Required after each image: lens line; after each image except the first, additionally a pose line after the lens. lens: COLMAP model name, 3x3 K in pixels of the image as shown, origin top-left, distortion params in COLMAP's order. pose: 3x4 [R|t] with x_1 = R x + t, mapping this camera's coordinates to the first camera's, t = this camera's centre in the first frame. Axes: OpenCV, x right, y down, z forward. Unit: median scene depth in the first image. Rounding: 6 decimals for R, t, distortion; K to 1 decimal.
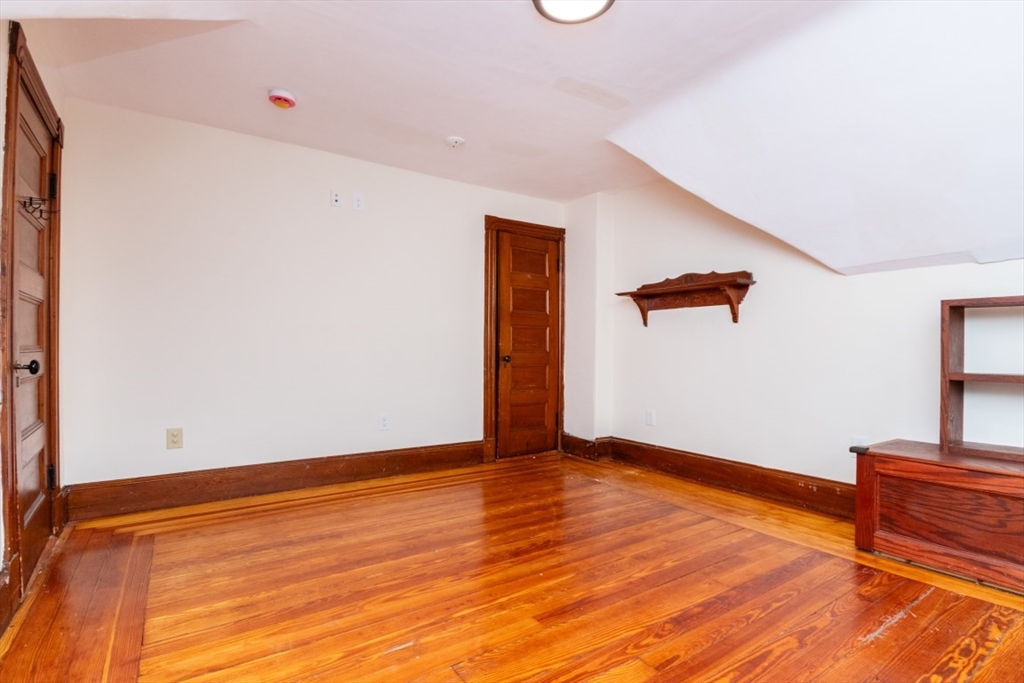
lens RADIAL K [[487.0, 0, 519.4], [0, 487.0, 352.1], [0, 0, 1]] dist [0.003527, -0.014864]
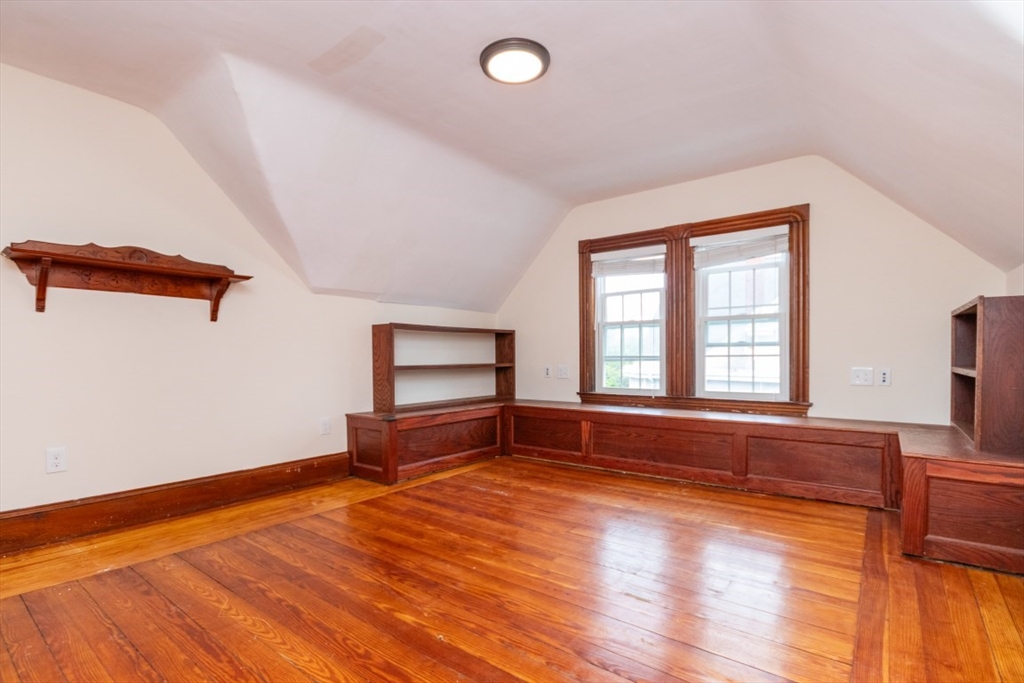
lens RADIAL K [[487.0, 0, 519.4], [0, 487.0, 352.1], [0, 0, 1]] dist [0.003527, -0.014864]
pose [[-0.317115, 0.003220, 0.948381, -0.867104], [0.000959, 0.999995, -0.003075, 0.000105], [-0.948386, -0.000065, -0.317117, 1.106137]]
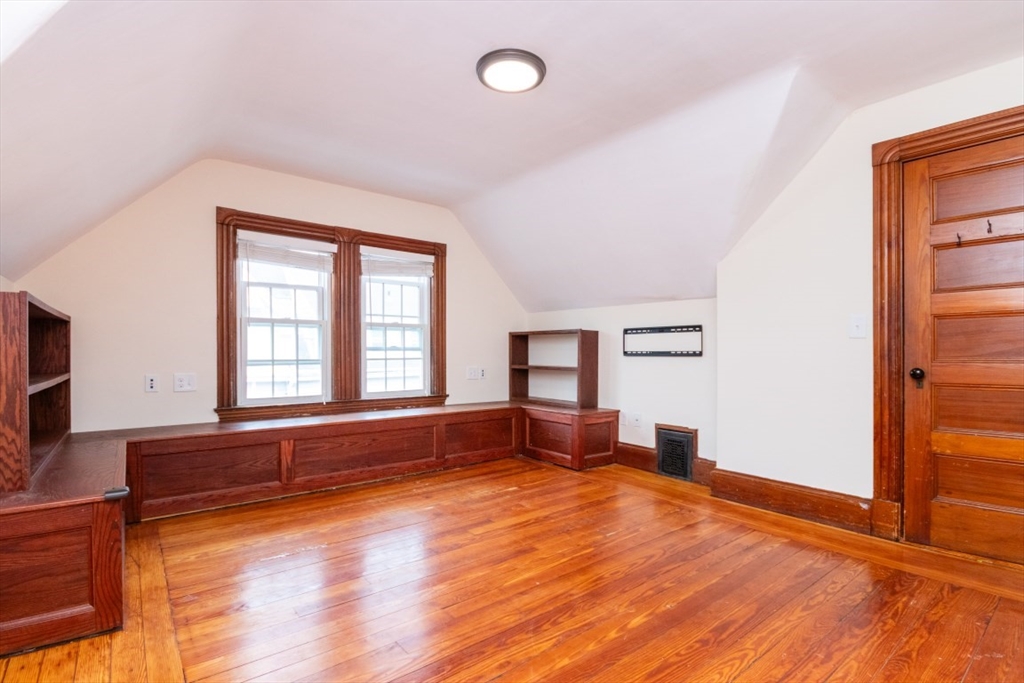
lens RADIAL K [[488.9, 0, 512.0], [0, 488.9, 341.5], [0, 0, 1]] dist [-0.004392, -0.000803]
pose [[-0.997302, -0.009283, -0.072816, 0.155722], [-0.007404, 0.999634, -0.026030, -0.013637], [0.073031, -0.025421, -0.997006, 1.797683]]
